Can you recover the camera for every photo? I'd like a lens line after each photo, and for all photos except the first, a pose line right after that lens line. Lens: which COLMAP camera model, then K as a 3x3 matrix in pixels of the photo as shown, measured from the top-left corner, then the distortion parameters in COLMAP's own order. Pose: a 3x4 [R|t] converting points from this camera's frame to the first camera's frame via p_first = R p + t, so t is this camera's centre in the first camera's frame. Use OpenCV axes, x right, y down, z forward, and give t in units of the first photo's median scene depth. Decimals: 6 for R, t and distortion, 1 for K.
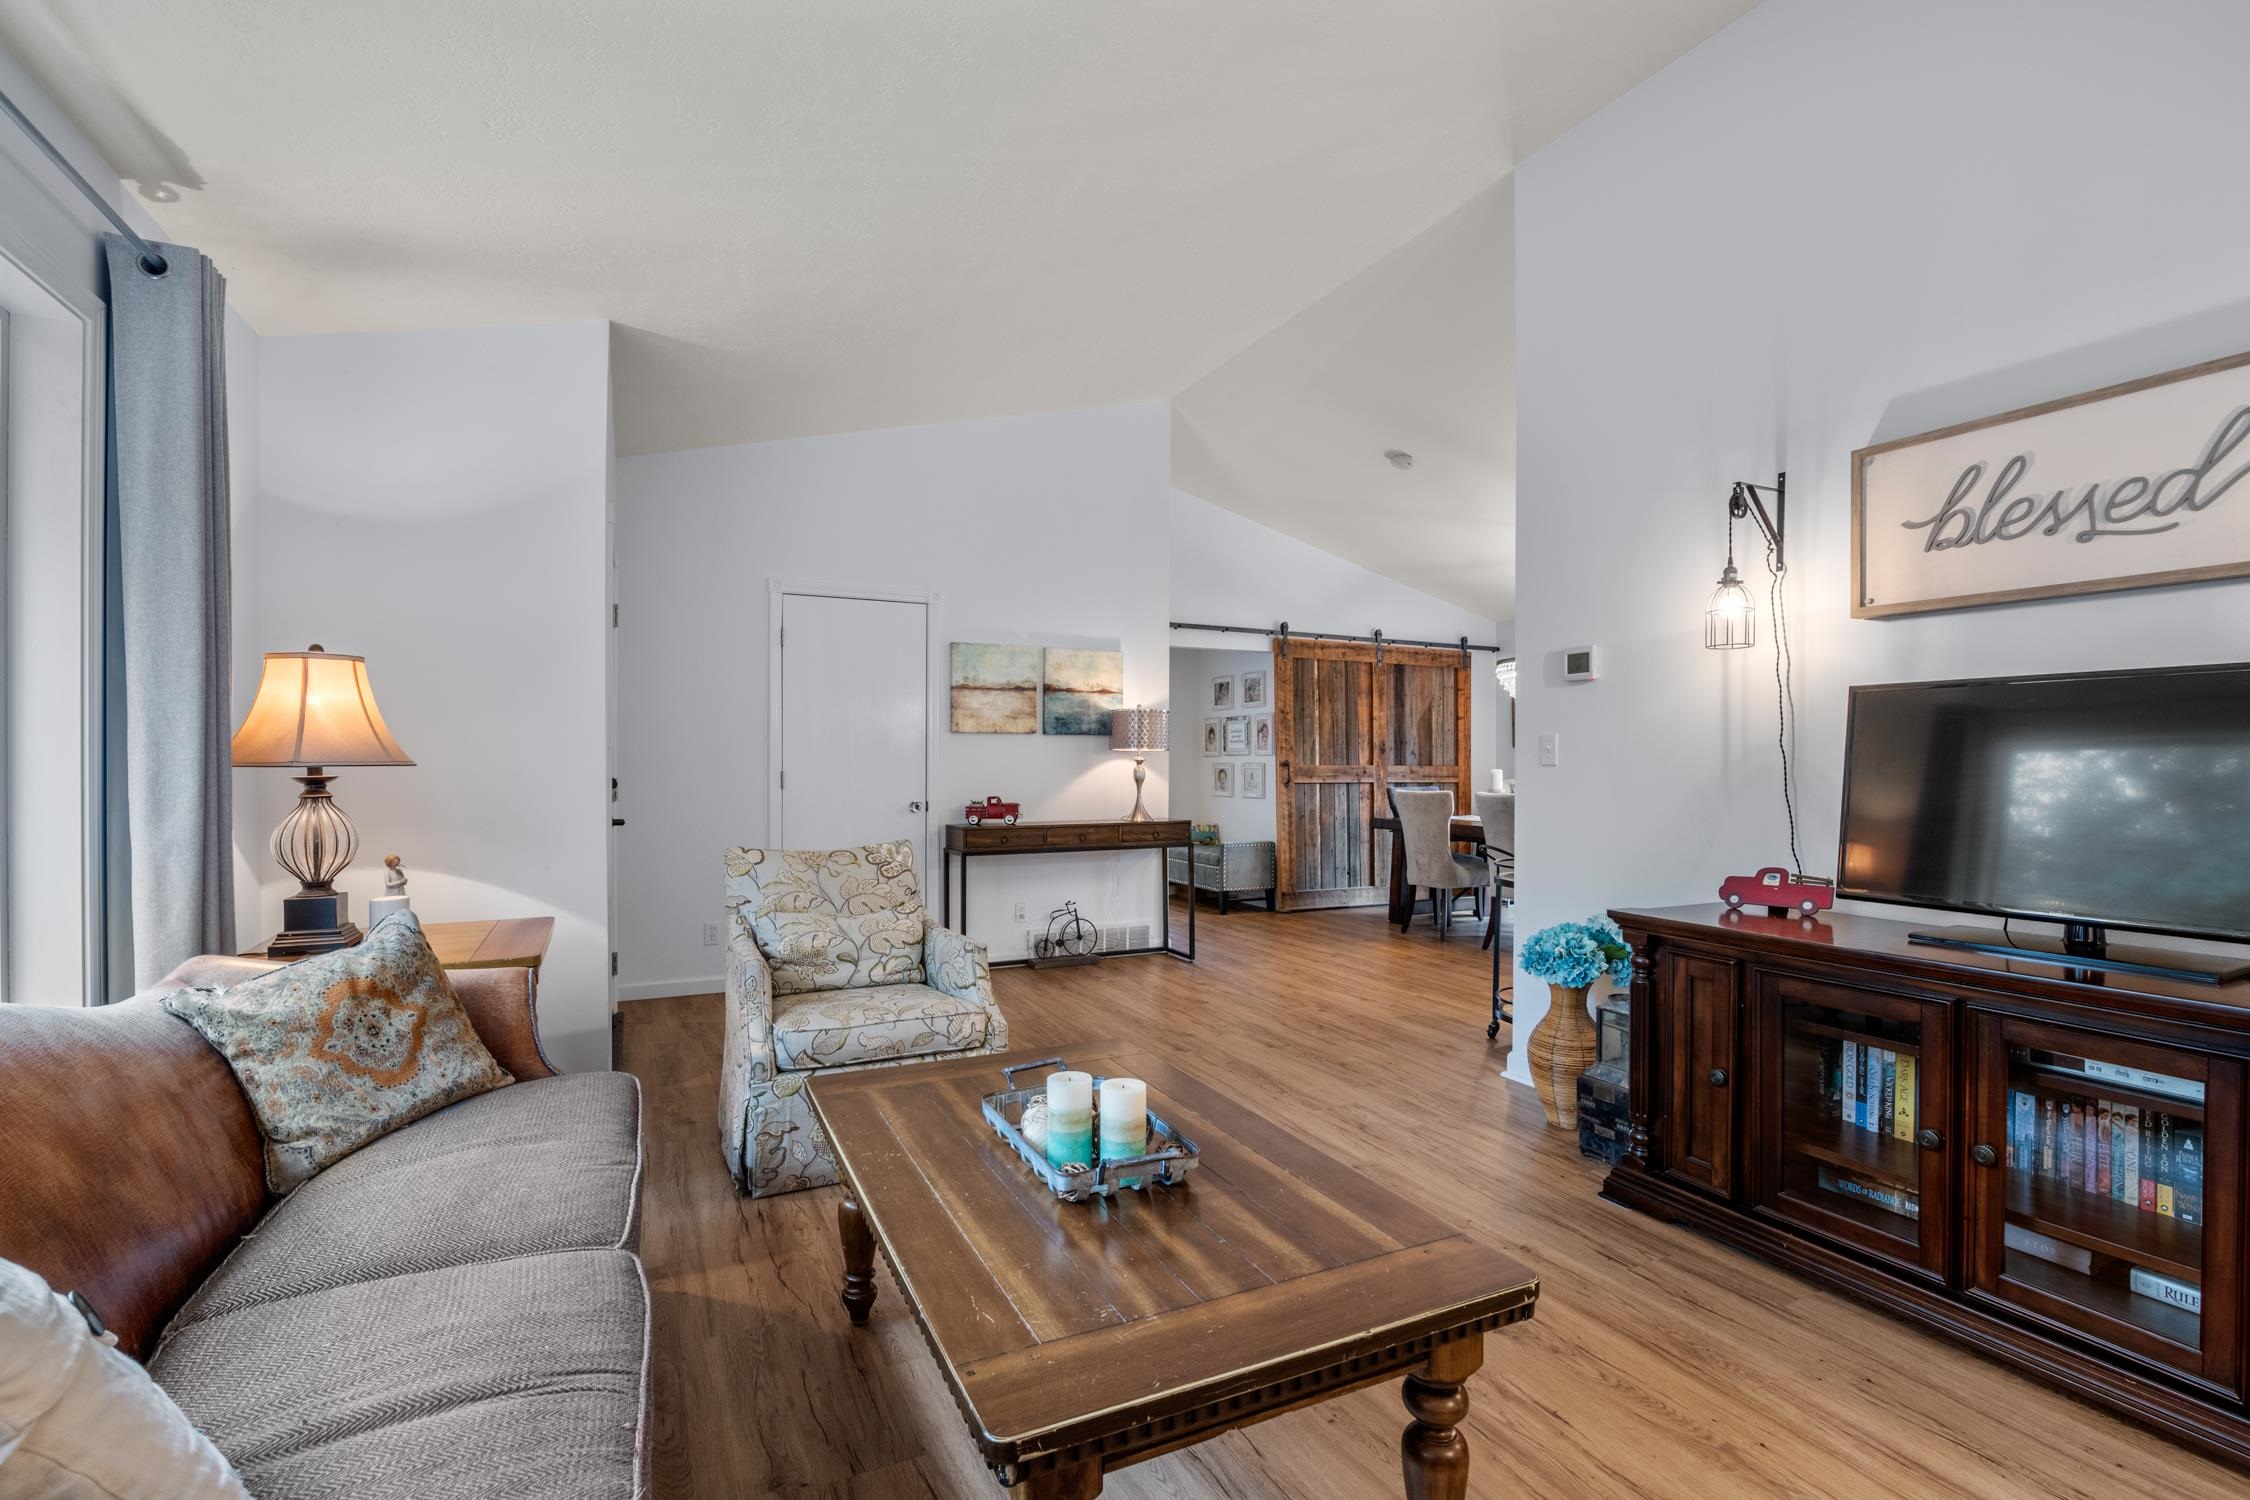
lens RADIAL K [[1036.0, 0, 1128.0], [0, 1036.0, 759.2], [0, 0, 1]] dist [-0.000021, 0.000030]
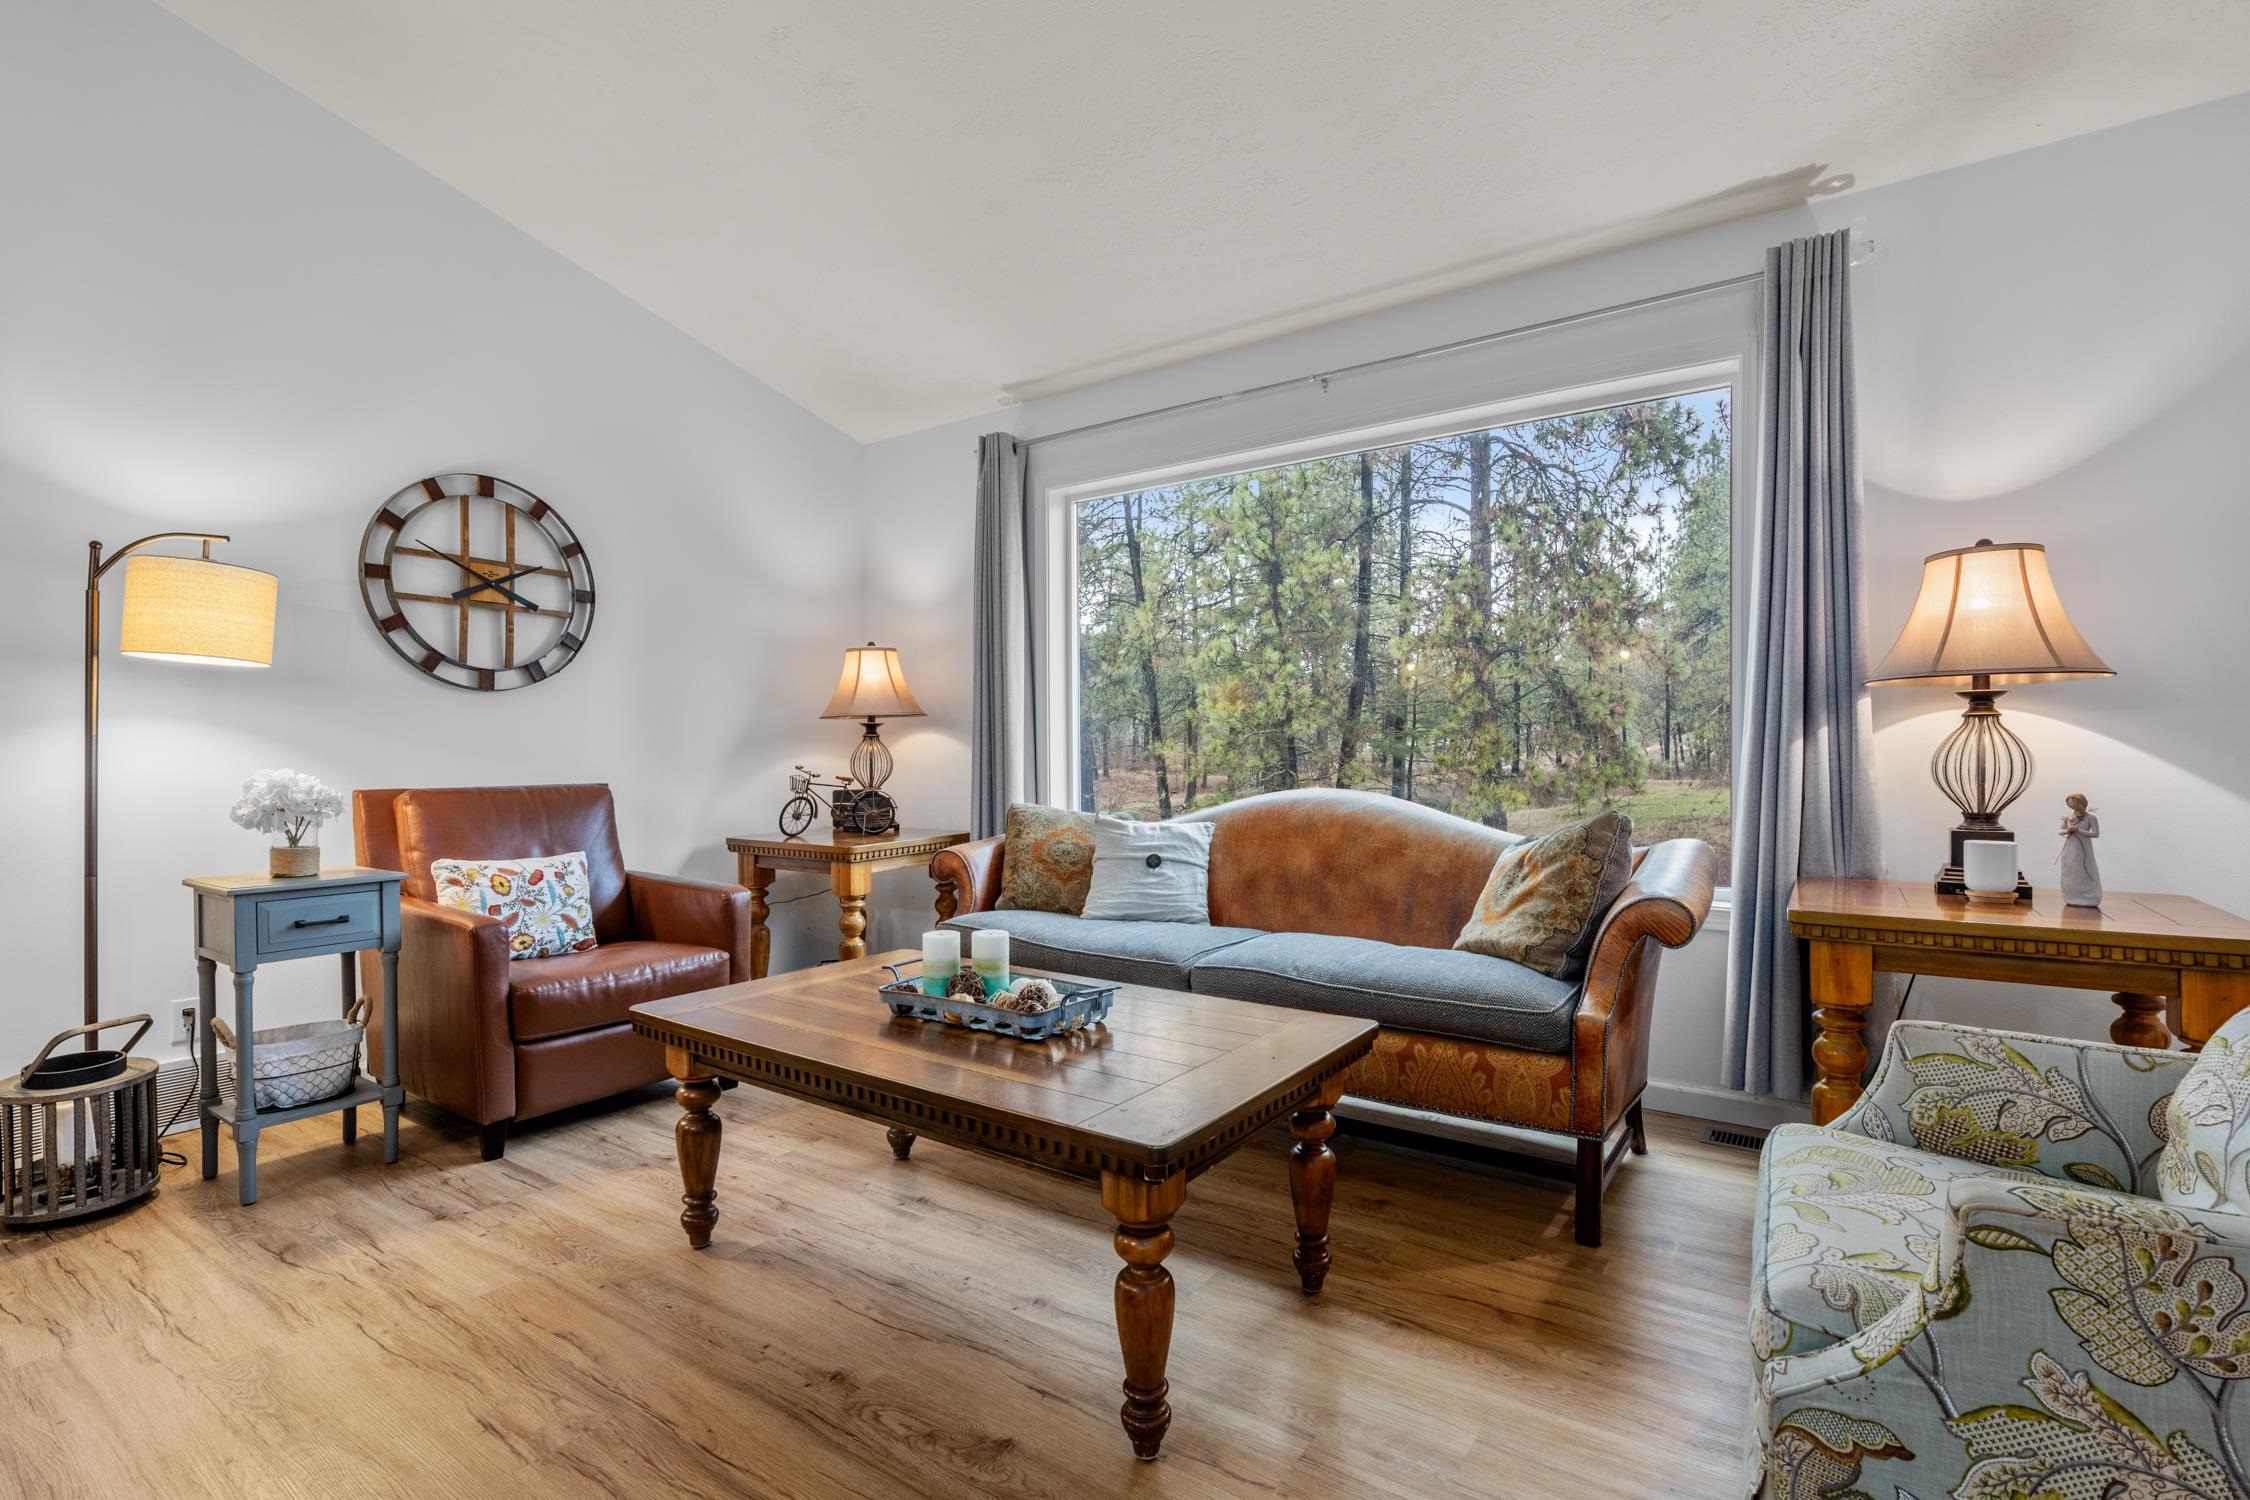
lens RADIAL K [[1036.0, 0, 1128.0], [0, 1036.0, 759.2], [0, 0, 1]] dist [-0.000021, 0.000030]
pose [[-0.859333, 0.027038, -0.510701, 0.226484], [0.017911, 0.999580, 0.022782, 0.032491], [0.511102, 0.010430, -0.859456, 1.106134]]
